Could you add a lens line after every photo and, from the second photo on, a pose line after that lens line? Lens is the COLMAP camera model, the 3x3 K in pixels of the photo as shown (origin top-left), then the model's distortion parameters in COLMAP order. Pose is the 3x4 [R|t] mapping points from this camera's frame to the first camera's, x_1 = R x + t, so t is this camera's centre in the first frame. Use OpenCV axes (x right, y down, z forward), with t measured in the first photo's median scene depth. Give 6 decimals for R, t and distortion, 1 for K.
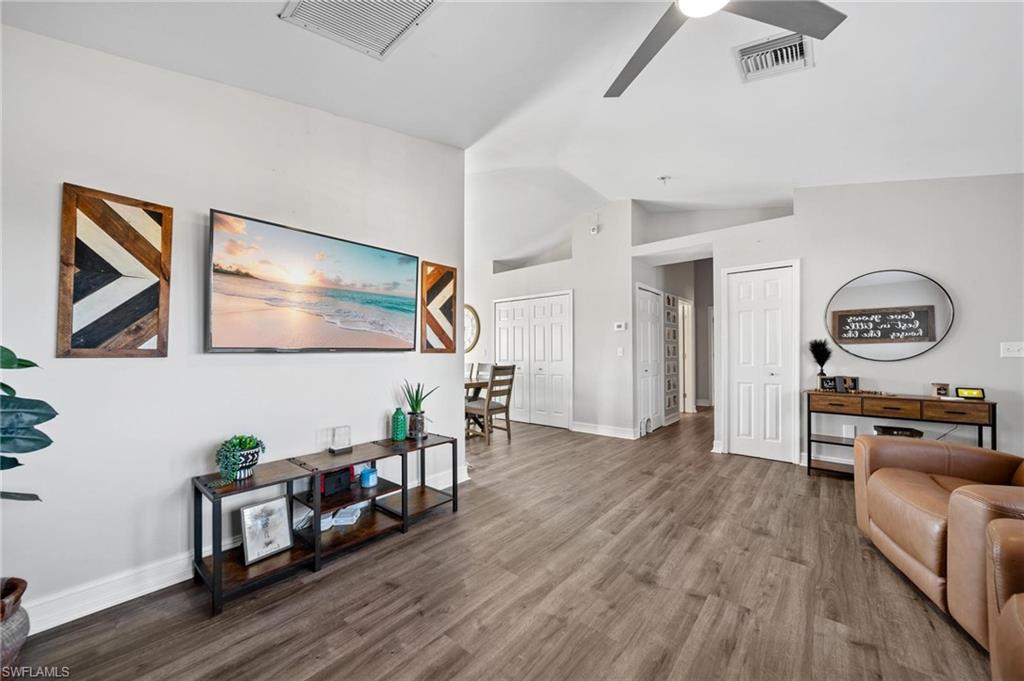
lens RADIAL K [[367.1, 0, 511.1], [0, 367.1, 344.1], [0, 0, 1]] dist [-0.001786, -0.001057]
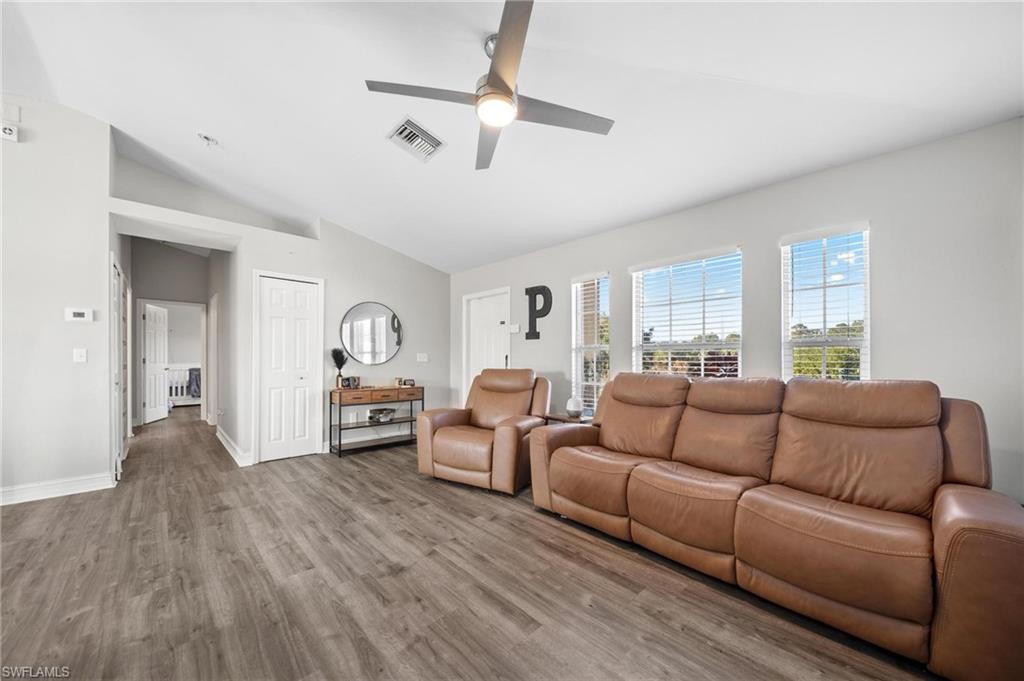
lens RADIAL K [[367.1, 0, 507.5], [0, 367.1, 353.5], [0, 0, 1]] dist [-0.001786, -0.001057]
pose [[0.103604, 0.019155, 0.994434, -0.437648], [-0.028449, 0.999463, -0.016288, 0.013084], [-0.994212, -0.026603, 0.104093, 0.381810]]
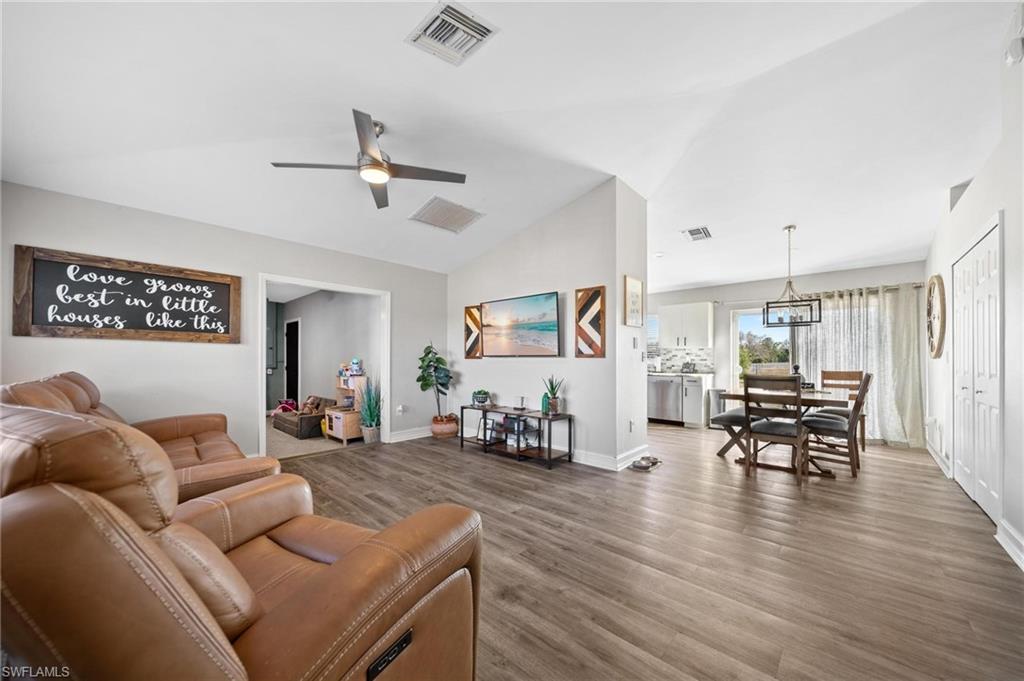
lens RADIAL K [[367.1, 0, 511.6], [0, 367.1, 345.0], [0, 0, 1]] dist [-0.001786, -0.001057]
pose [[-0.036369, -0.031188, -0.998852, 1.198929], [0.023630, 0.999207, -0.032060, 0.016367], [0.999059, -0.024768, -0.035603, 0.858527]]
